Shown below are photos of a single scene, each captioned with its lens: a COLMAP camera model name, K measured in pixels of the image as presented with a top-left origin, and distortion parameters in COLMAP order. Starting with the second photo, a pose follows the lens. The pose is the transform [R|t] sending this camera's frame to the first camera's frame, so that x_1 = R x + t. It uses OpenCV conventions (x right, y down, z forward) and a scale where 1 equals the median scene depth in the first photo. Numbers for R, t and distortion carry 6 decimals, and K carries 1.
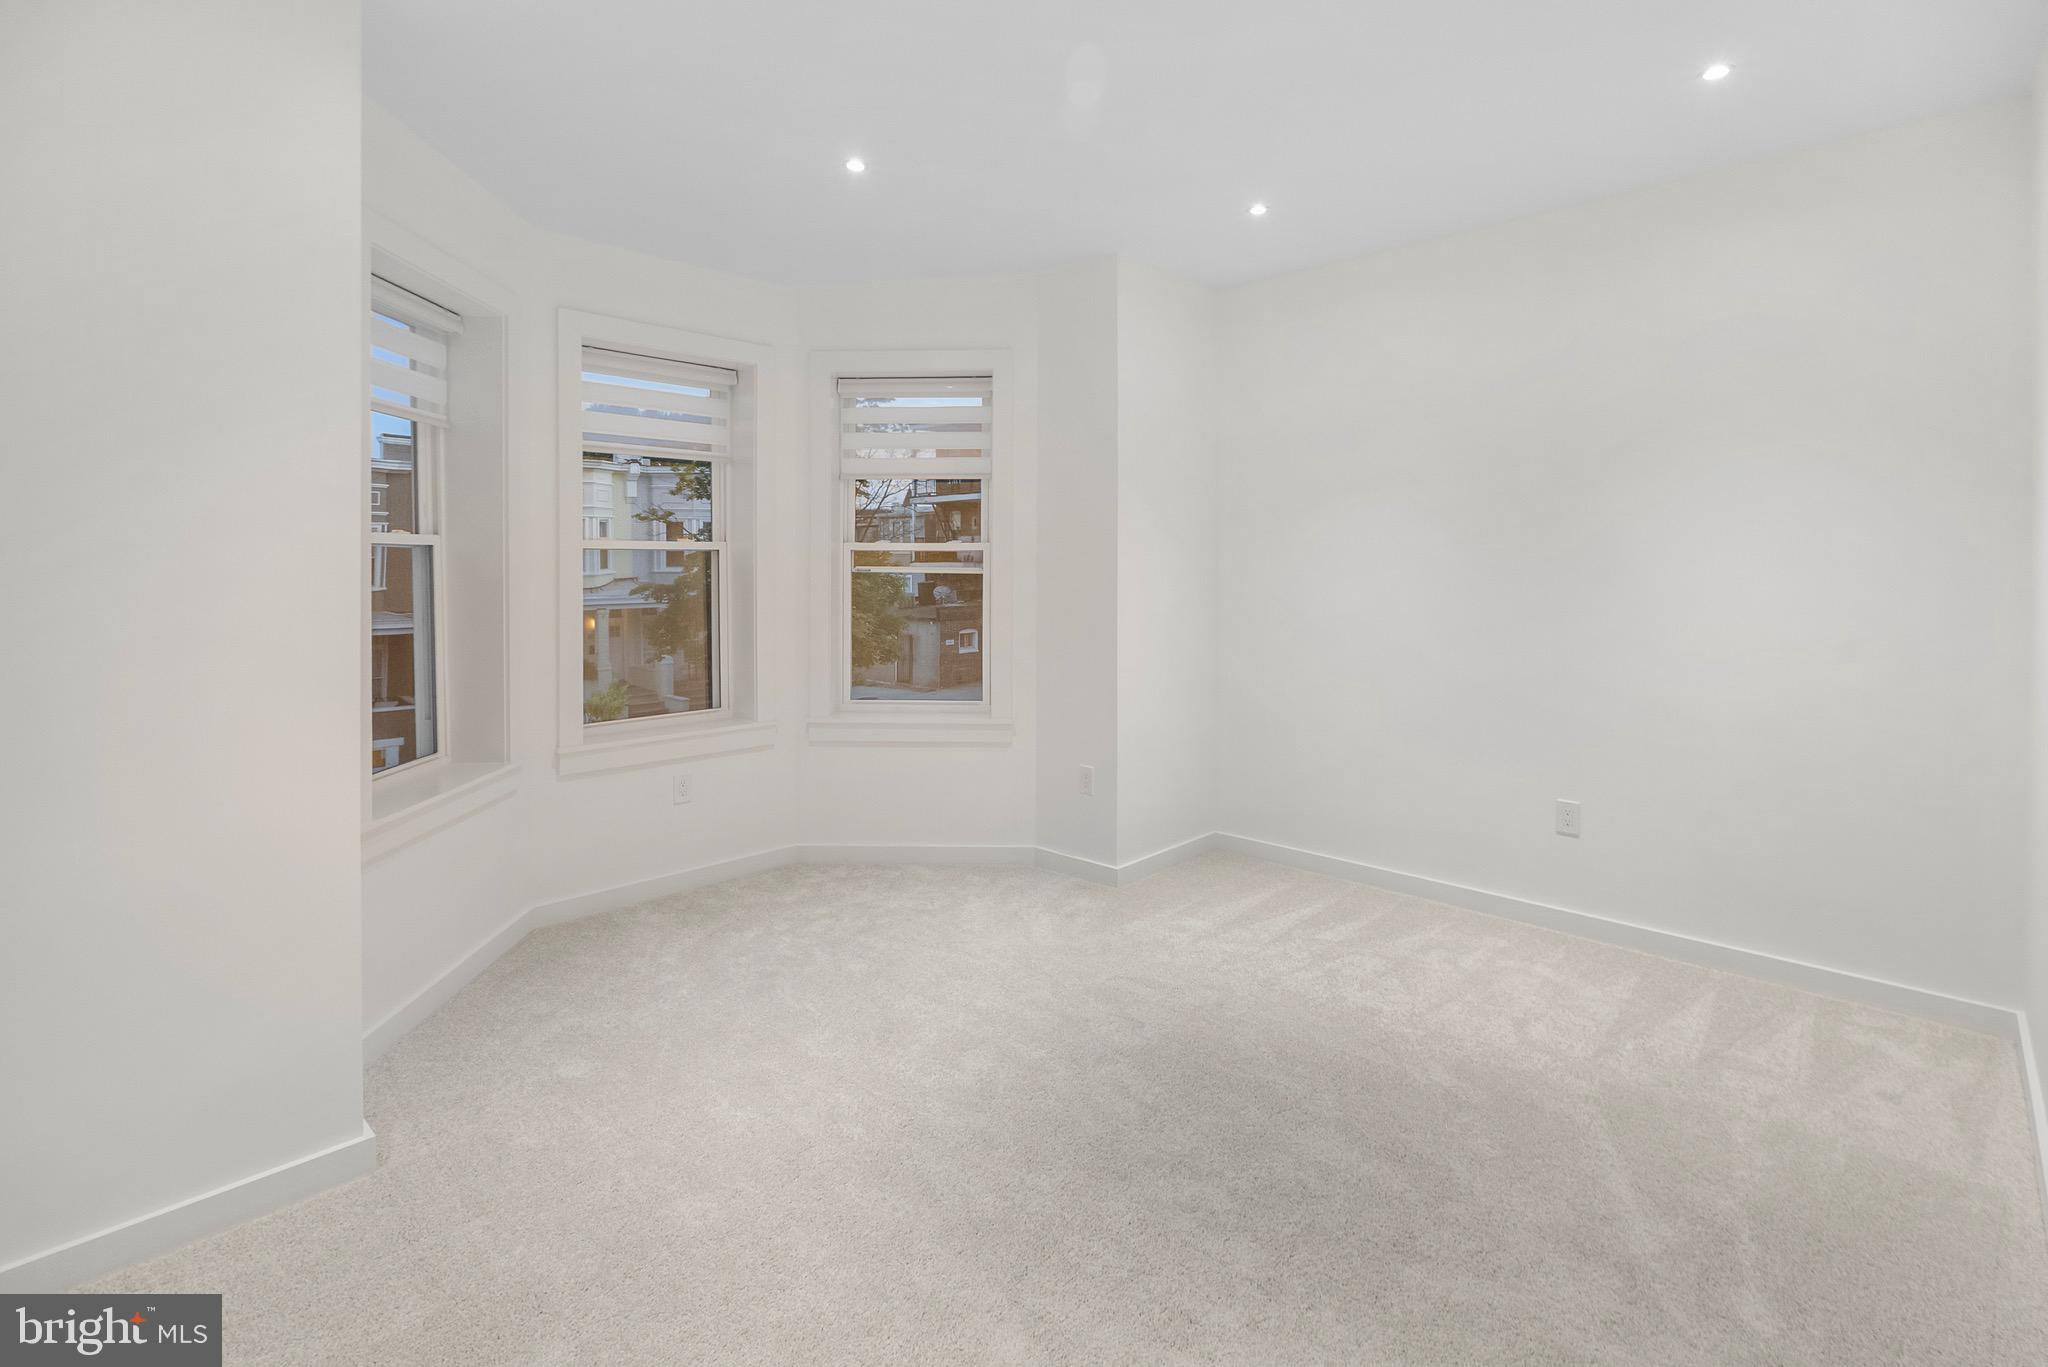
lens RADIAL K [[958.5, 0, 1036.3], [0, 958.5, 549.2], [0, 0, 1]] dist [-0.003803, 0.001069]
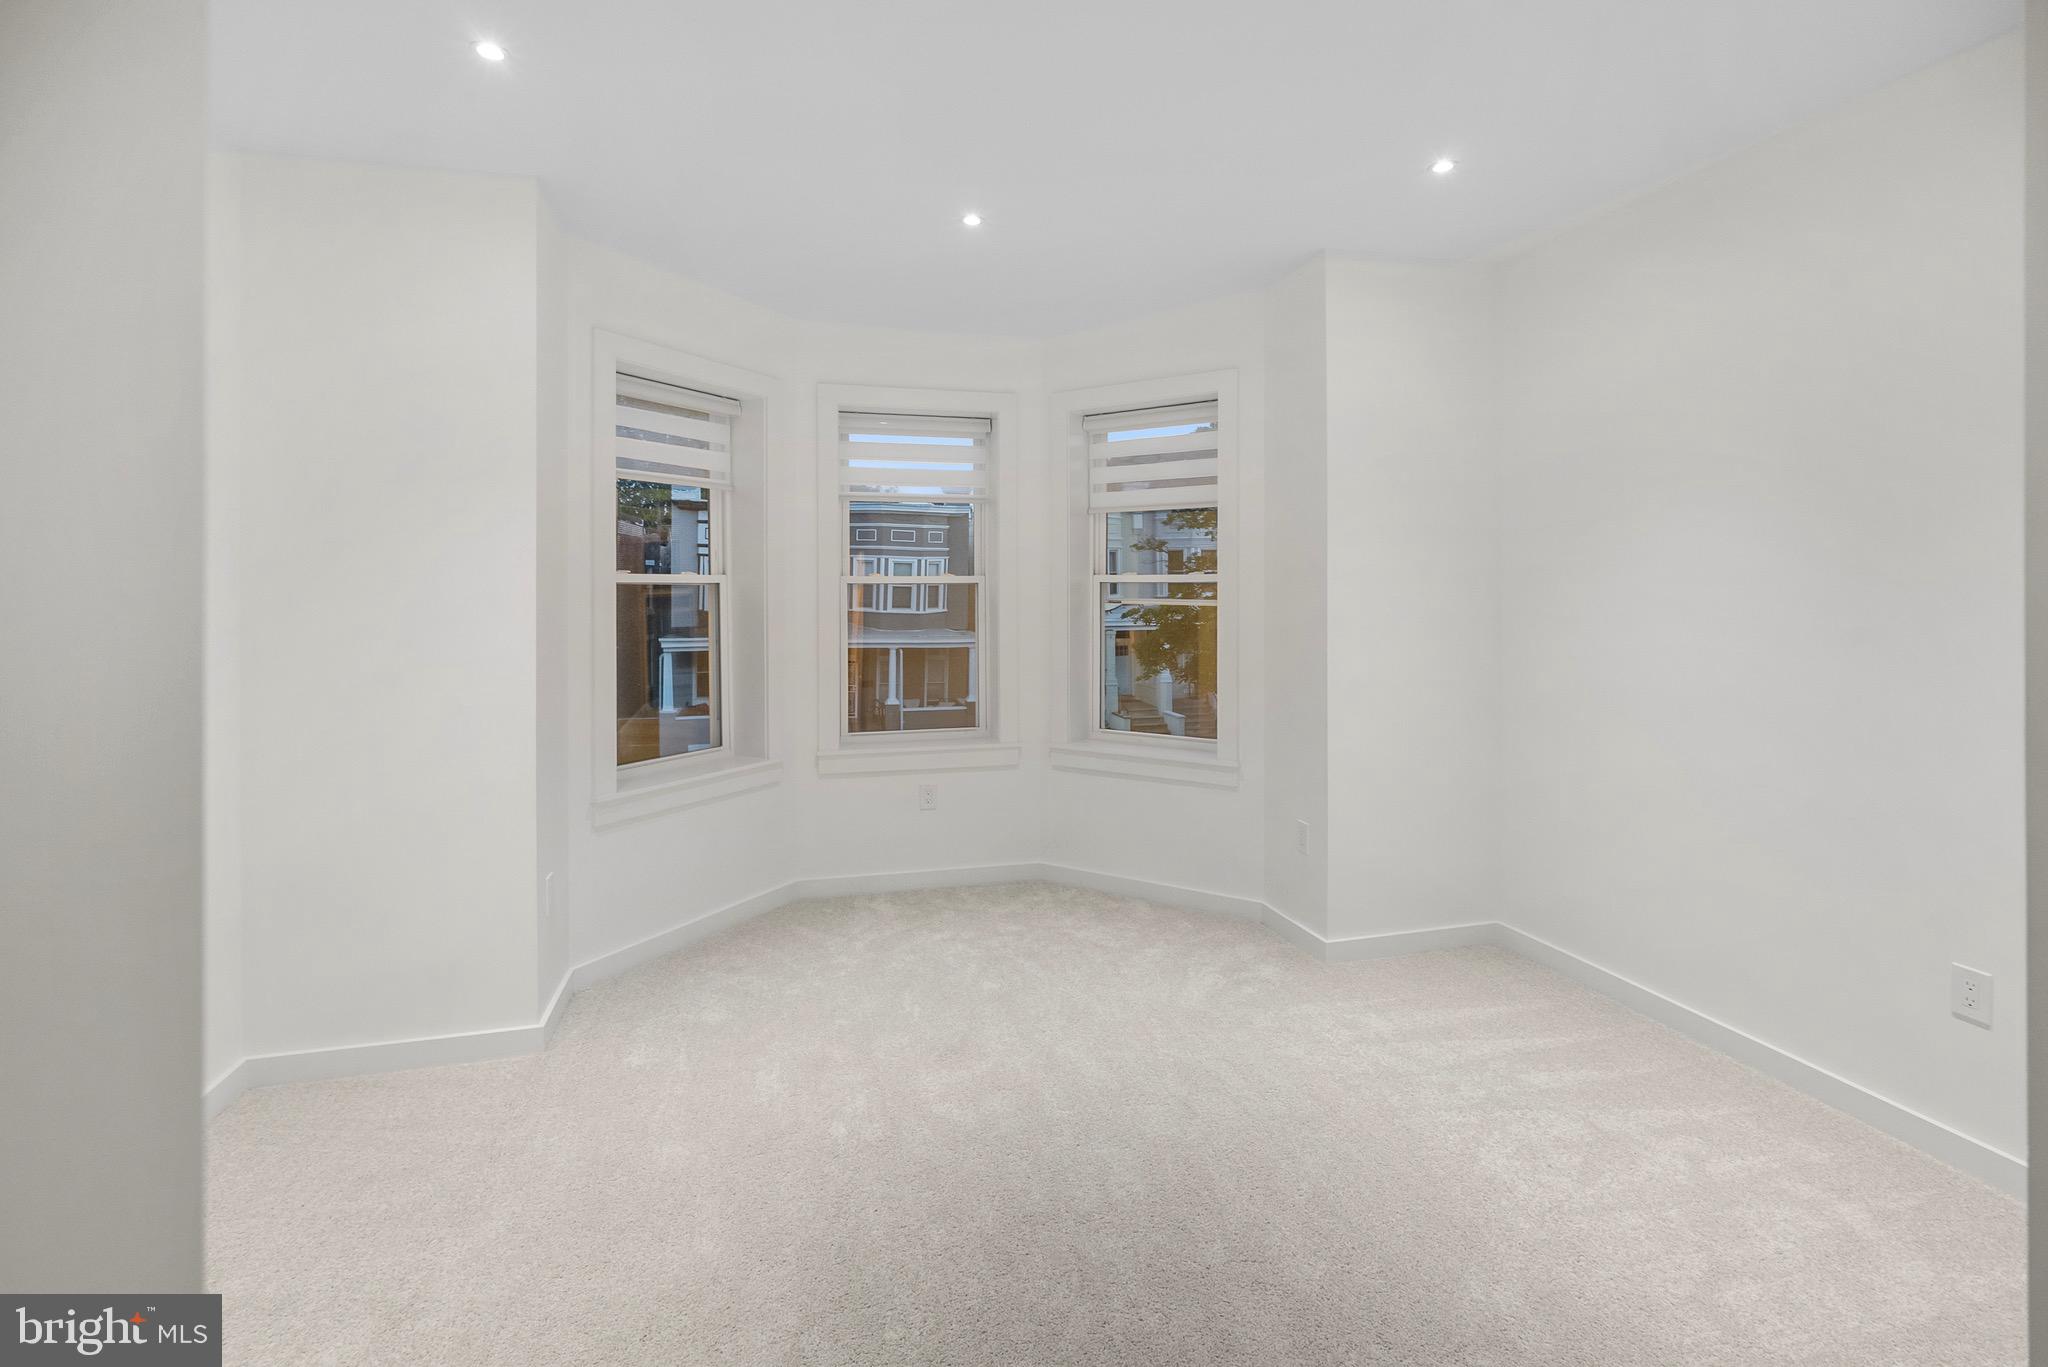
lens RADIAL K [[940.7, 0, 1024.1], [0, 940.7, 570.4], [0, 0, 1]] dist [-0.001938, 0.000271]
pose [[0.854584, -0.012978, -0.519150, 0.297753], [0.011062, 0.999916, -0.006786, -0.006700], [0.519195, 0.000056, 0.854656, 0.112454]]
